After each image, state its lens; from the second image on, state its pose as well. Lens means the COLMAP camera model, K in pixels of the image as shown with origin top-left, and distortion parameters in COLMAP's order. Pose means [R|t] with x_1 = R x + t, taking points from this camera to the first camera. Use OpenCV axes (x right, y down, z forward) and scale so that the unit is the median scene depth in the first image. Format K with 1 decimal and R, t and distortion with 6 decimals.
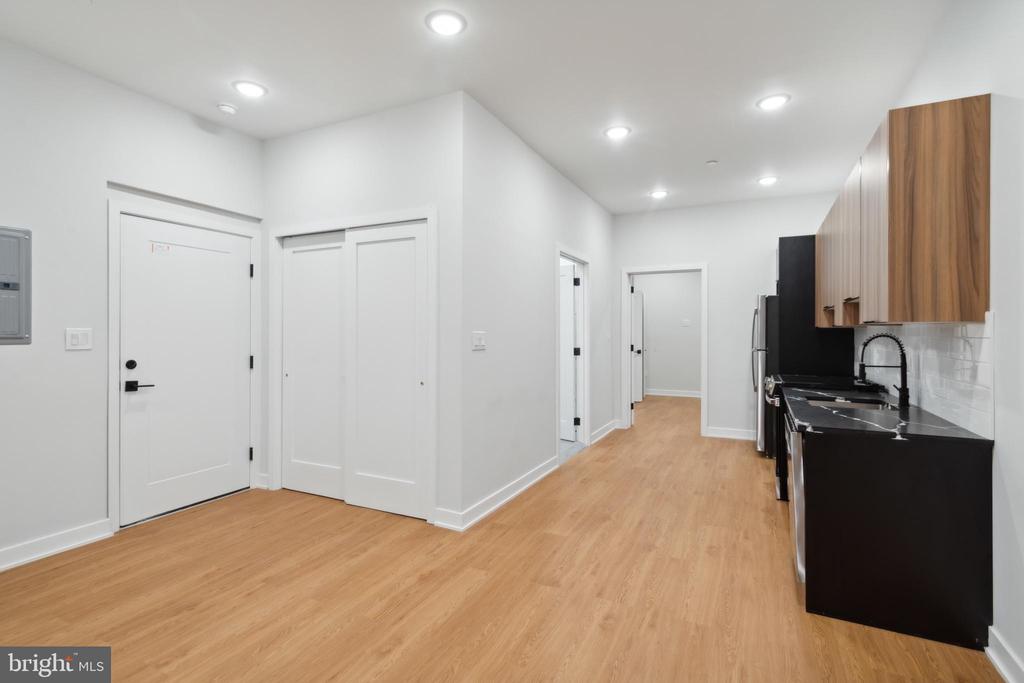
lens RADIAL K [[494.7, 0, 512.0], [0, 494.7, 337.6], [0, 0, 1]] dist [0.020218, -0.007359]
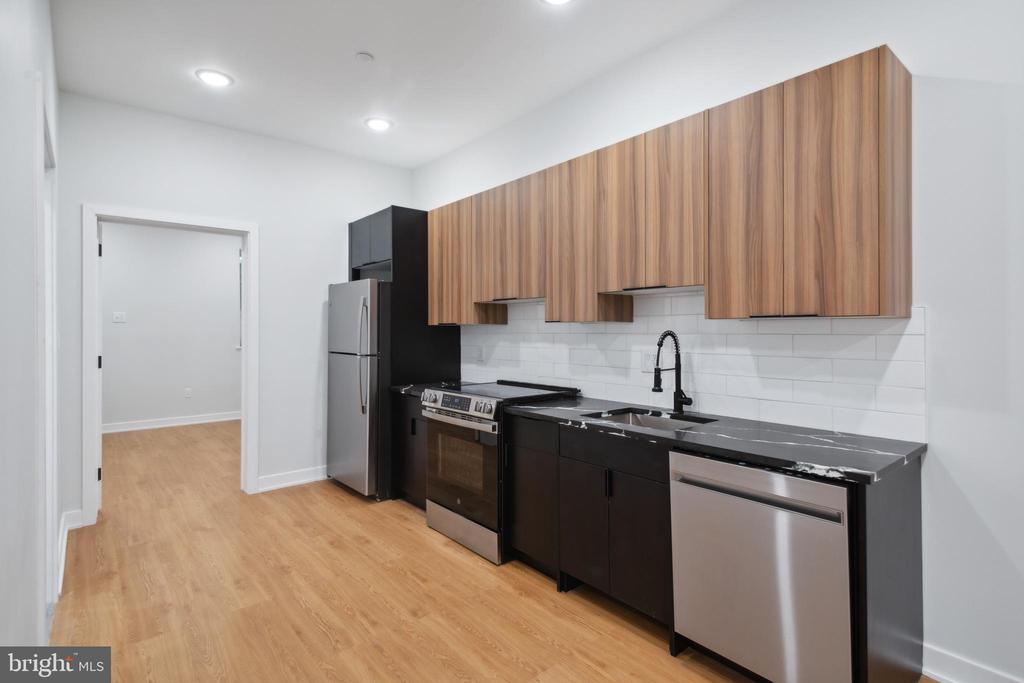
lens RADIAL K [[494.7, 0, 495.7], [0, 494.7, 329.1], [0, 0, 1]] dist [0.020218, -0.007359]
pose [[0.405498, 0.001733, 0.914094, -0.156036], [0.012718, 0.999891, -0.007537, -0.009080], [-0.914008, 0.014682, 0.405431, 0.947810]]
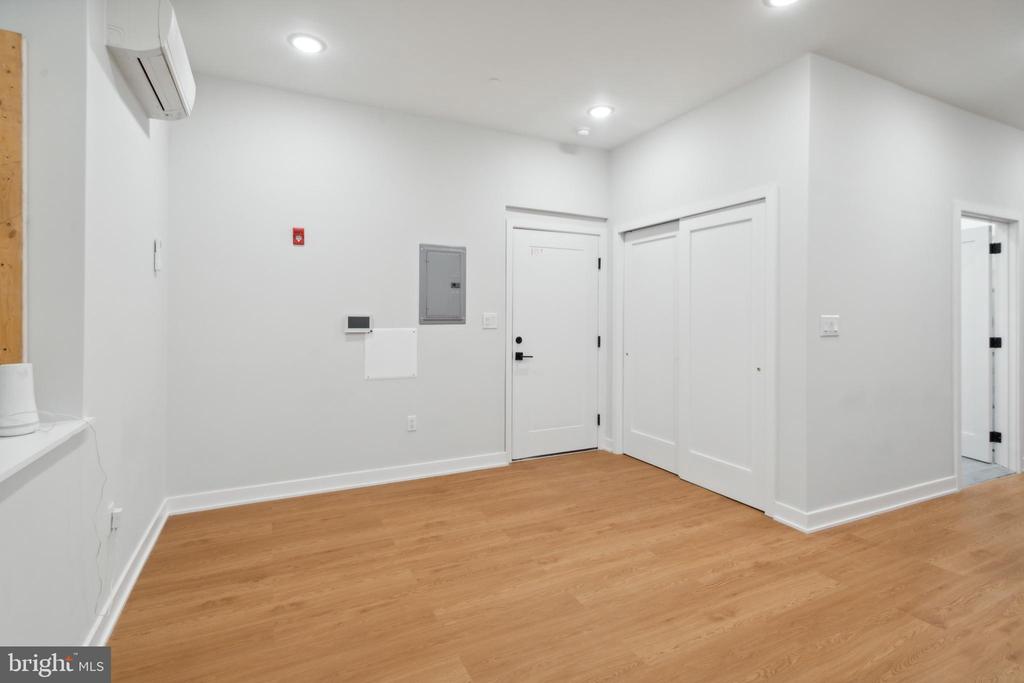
lens RADIAL K [[494.7, 0, 502.5], [0, 494.7, 315.4], [0, 0, 1]] dist [0.020218, -0.007359]
pose [[0.784672, -0.000117, -0.619911, 0.026631], [-0.007861, 0.999918, -0.010139, 0.001475], [0.619861, 0.012830, 0.784606, -0.072265]]
